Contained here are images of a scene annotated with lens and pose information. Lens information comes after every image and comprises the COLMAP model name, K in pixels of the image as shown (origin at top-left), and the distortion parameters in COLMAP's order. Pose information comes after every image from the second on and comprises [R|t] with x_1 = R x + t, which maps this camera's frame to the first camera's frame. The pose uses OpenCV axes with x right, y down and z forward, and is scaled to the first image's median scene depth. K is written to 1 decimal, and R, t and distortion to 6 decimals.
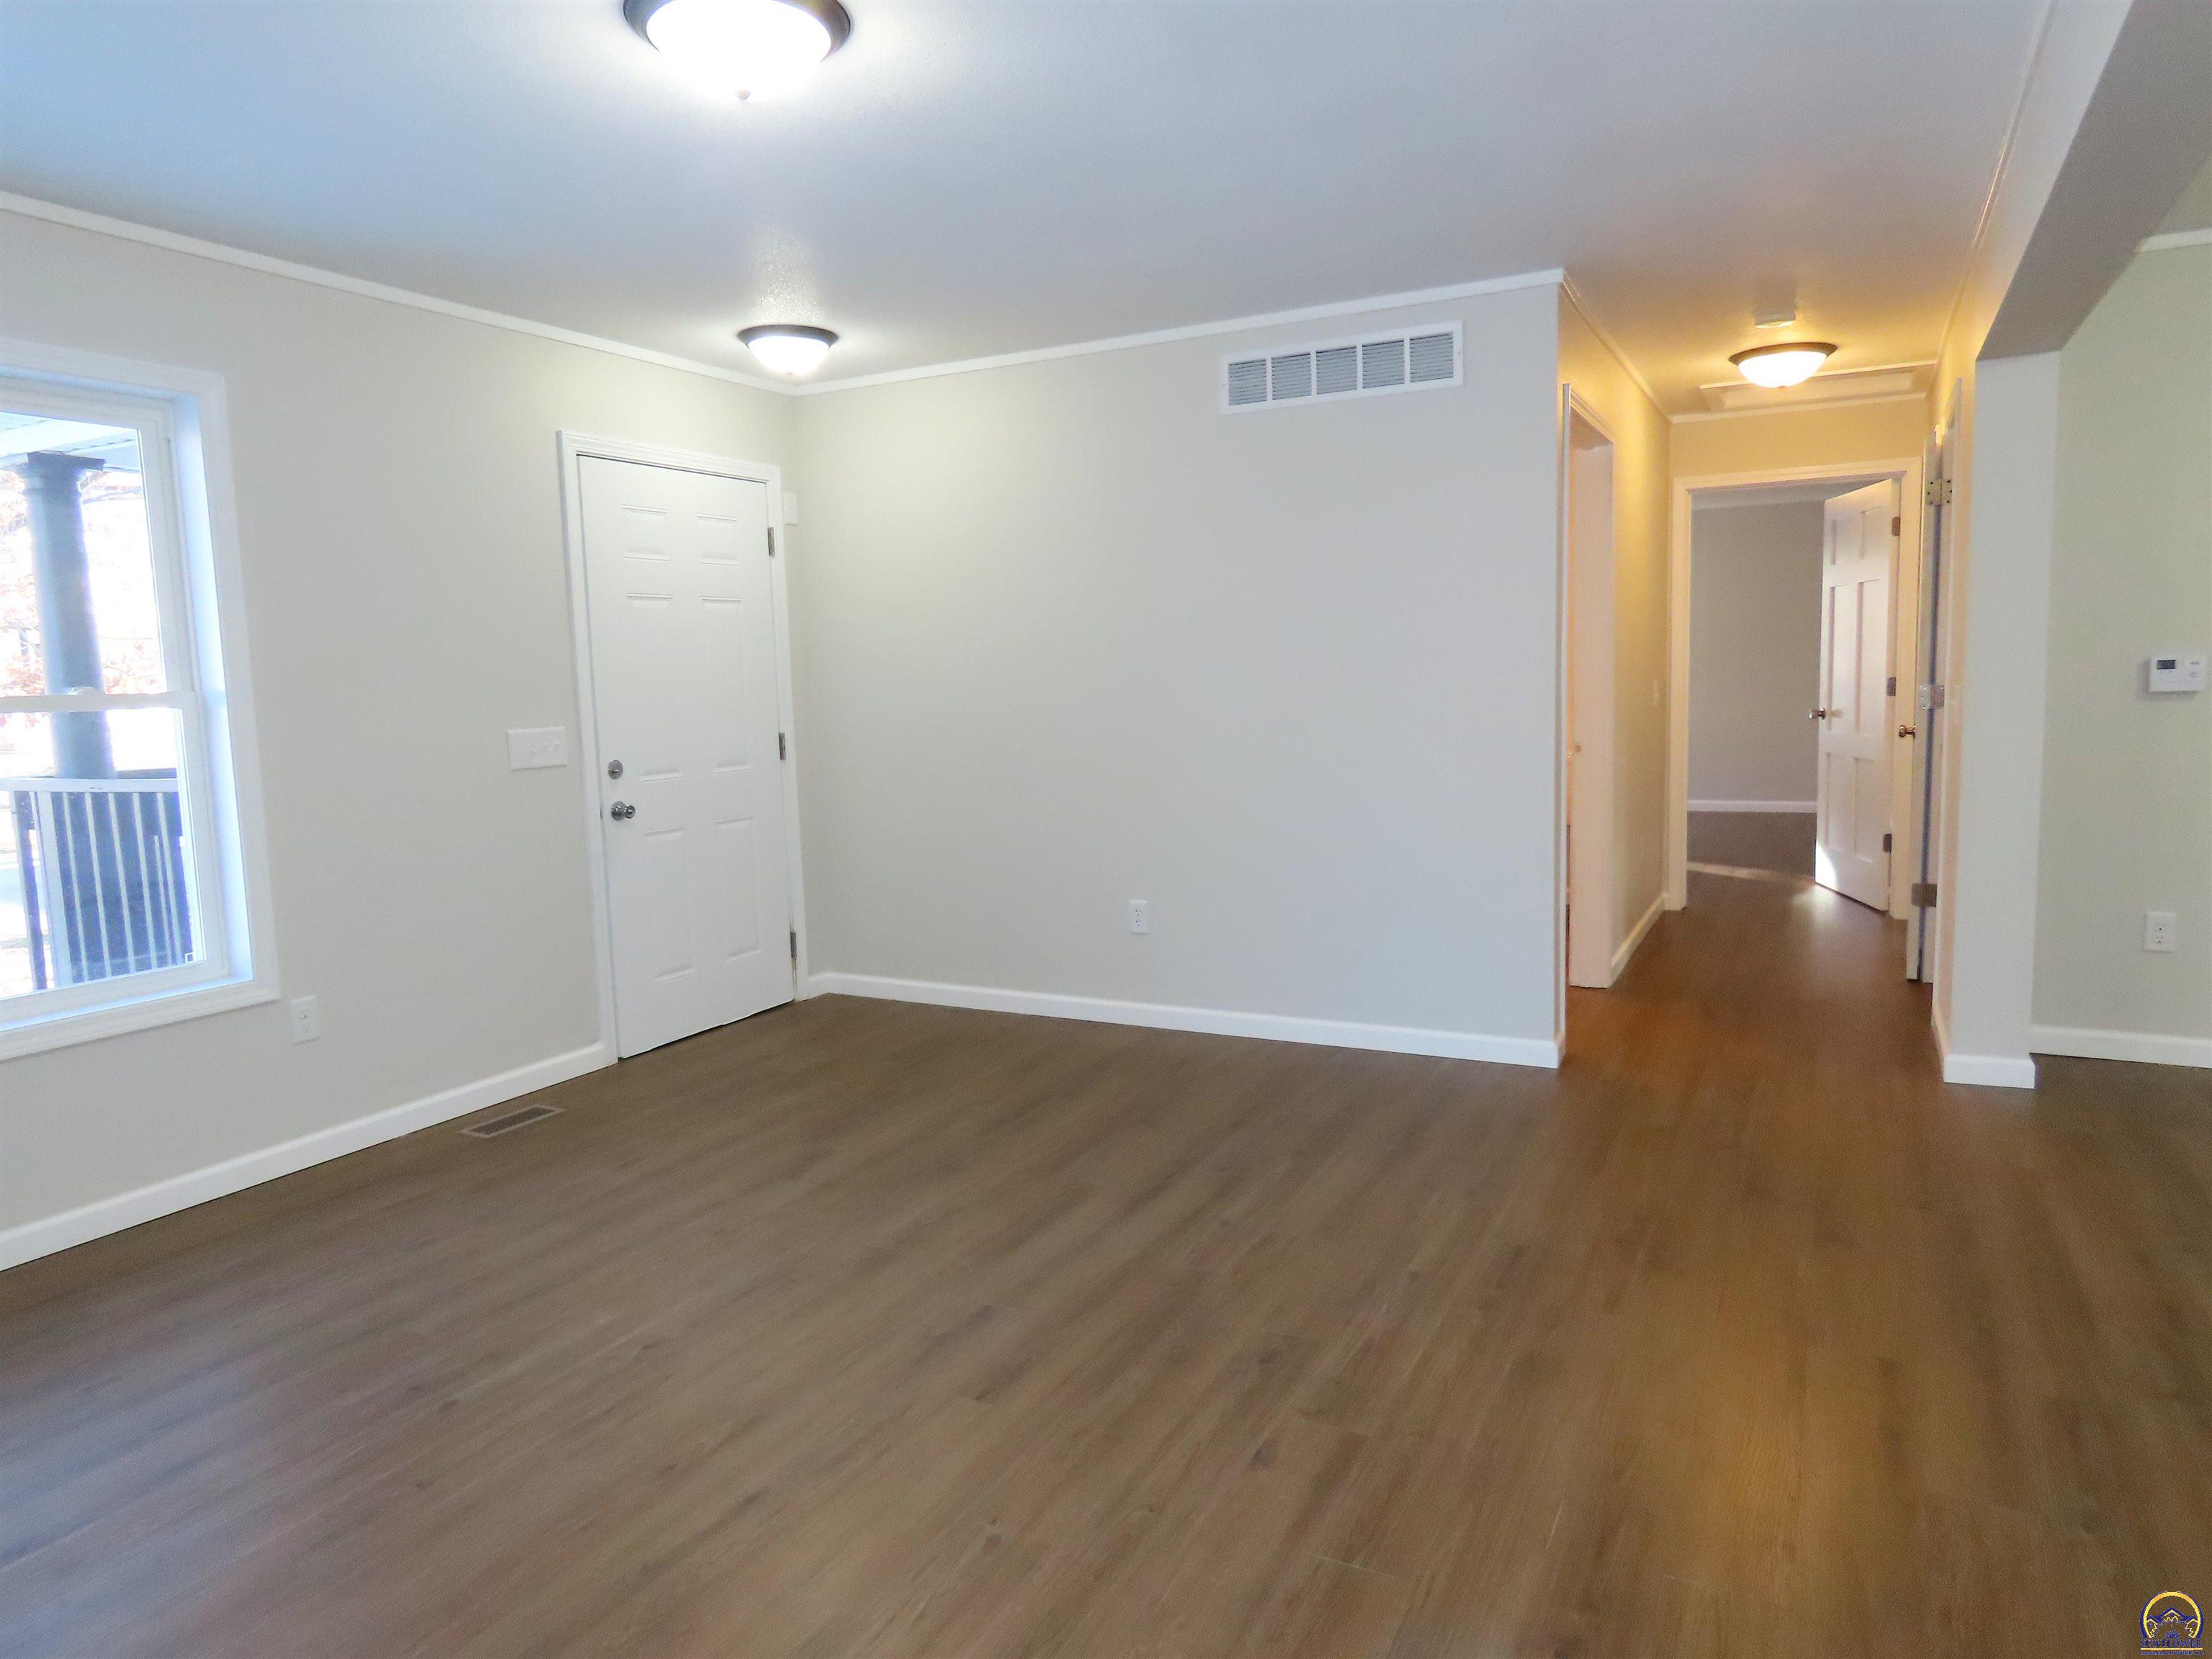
lens RADIAL K [[1392.5, 0, 1106.0], [0, 1392.5, 829.5], [0, 0, 1]] dist [-0.006741, 0.002504]
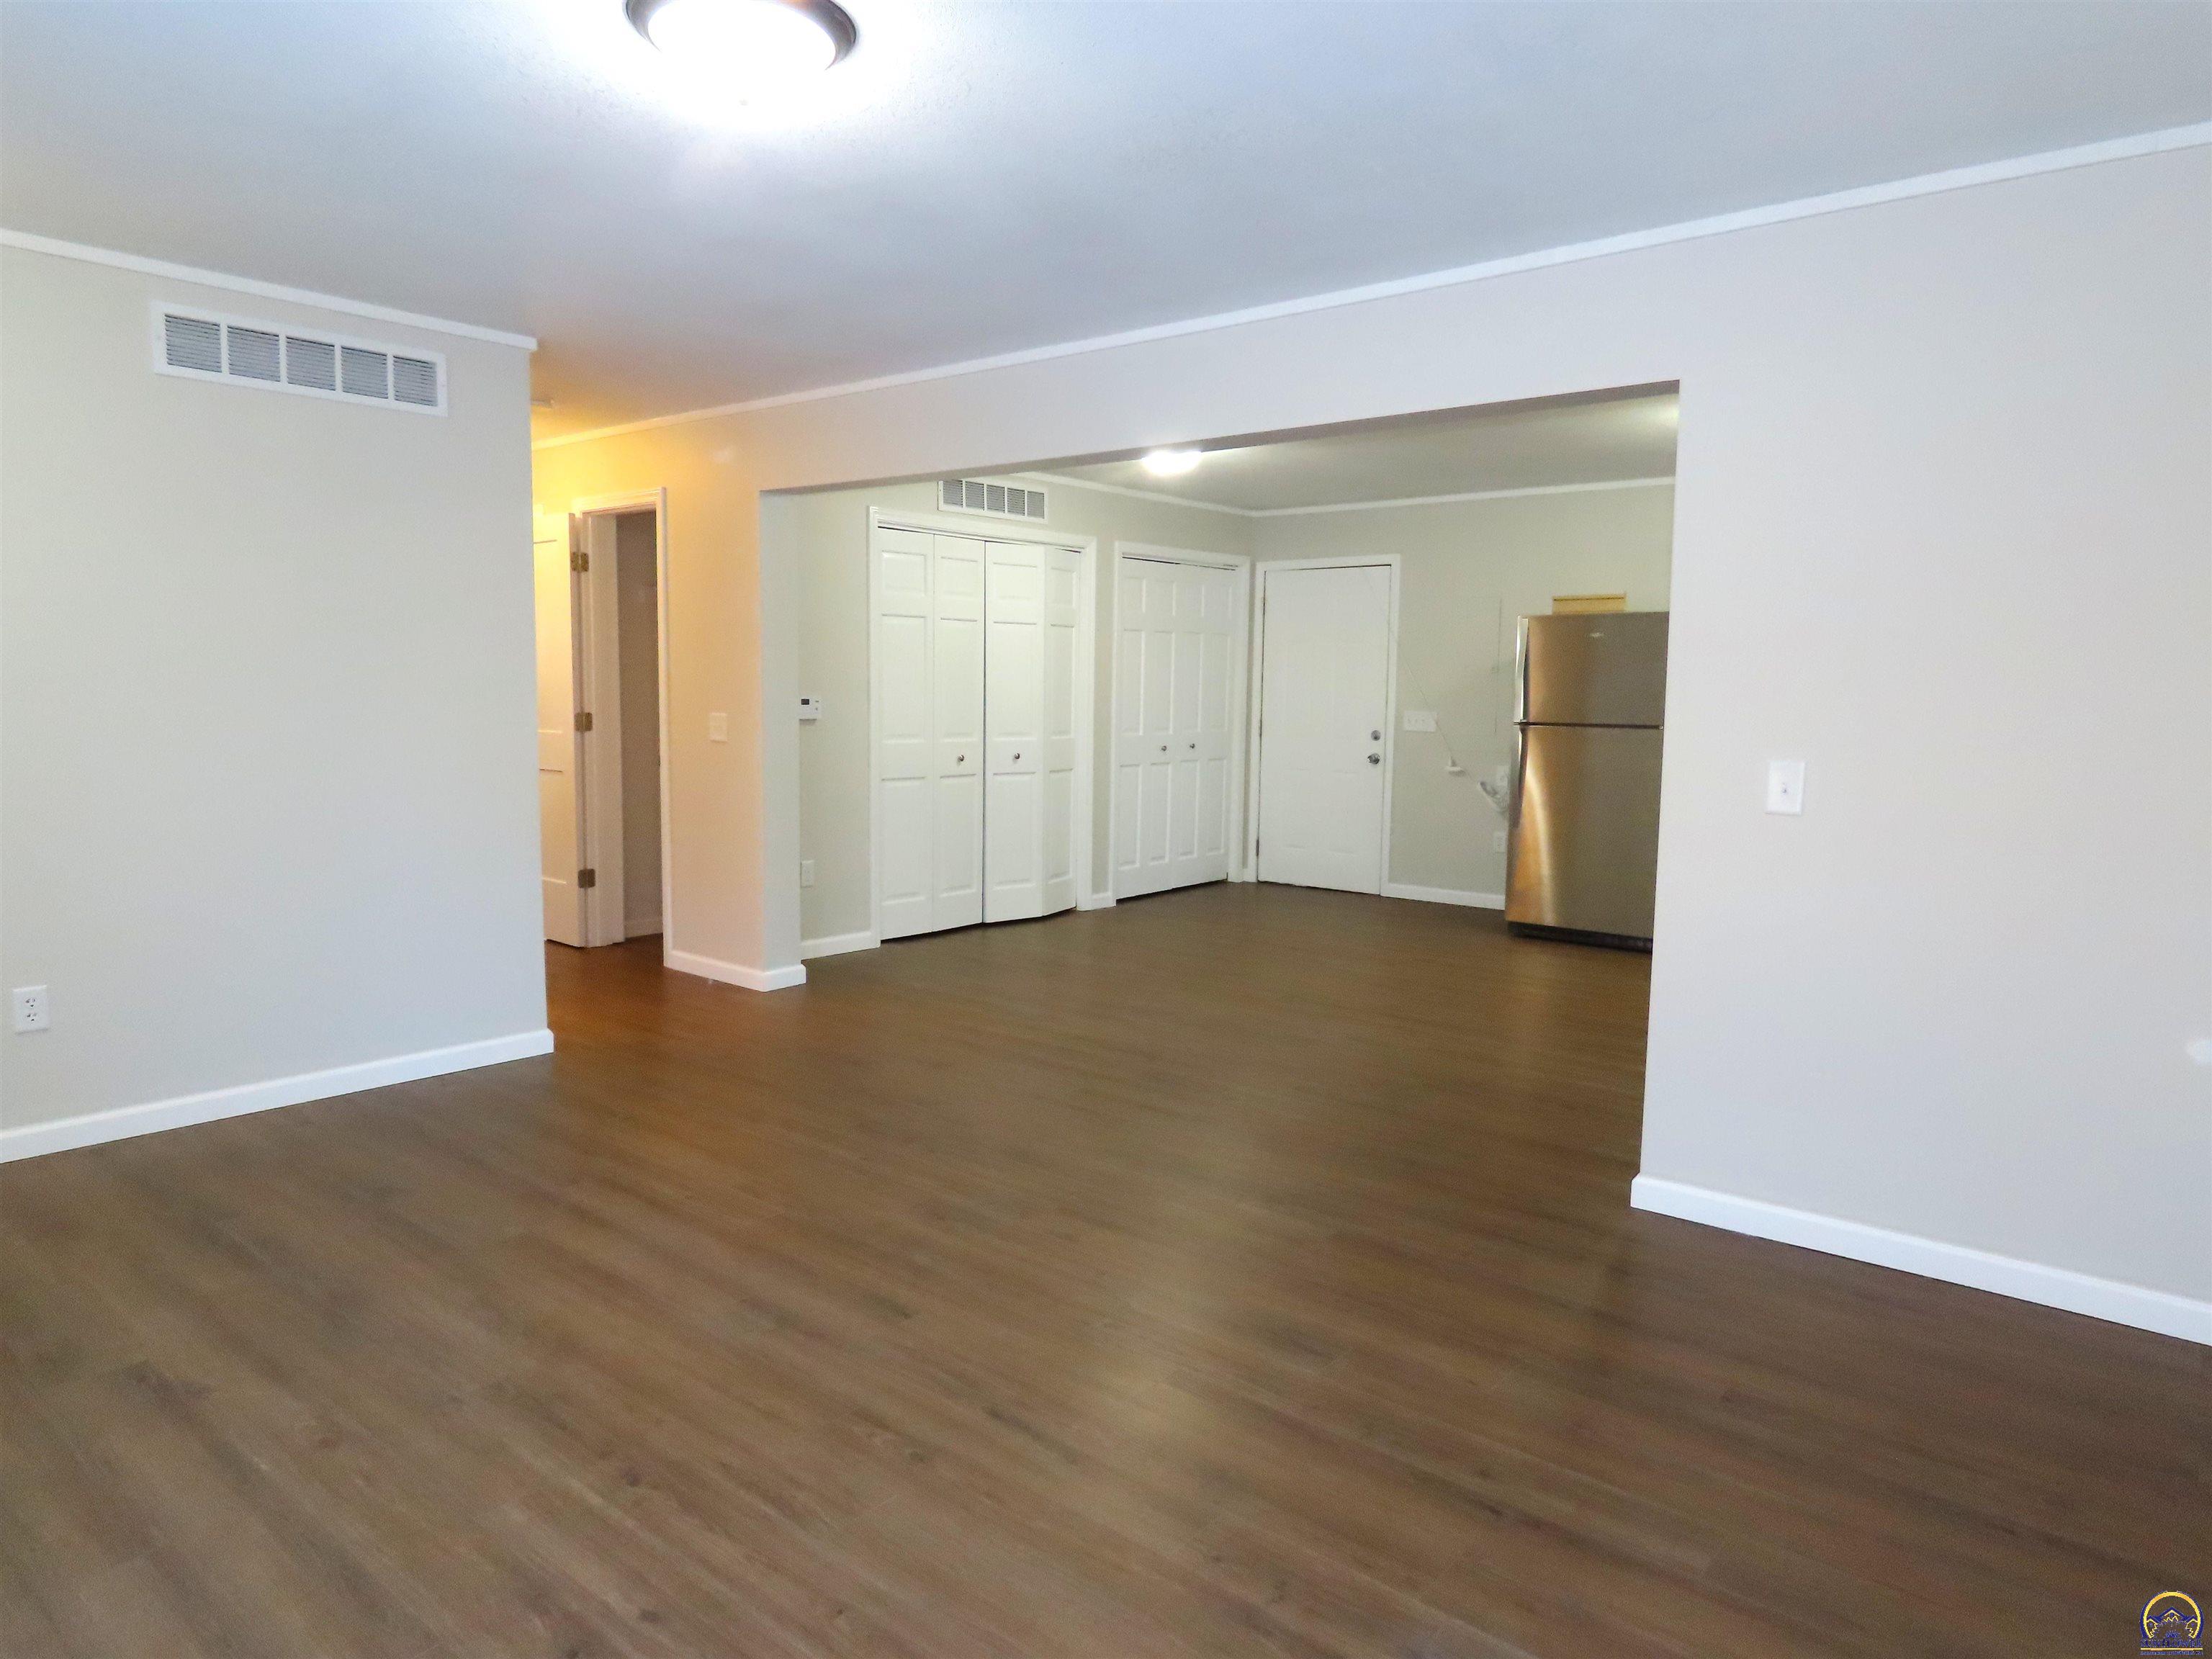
lens RADIAL K [[1392.5, 0, 1106.0], [0, 1392.5, 829.5], [0, 0, 1]] dist [-0.006741, 0.002504]
pose [[0.210247, -0.066378, 0.975392, -0.789341], [0.087523, 0.994964, 0.048845, -0.025938], [-0.973723, 0.075099, 0.214998, 0.380807]]
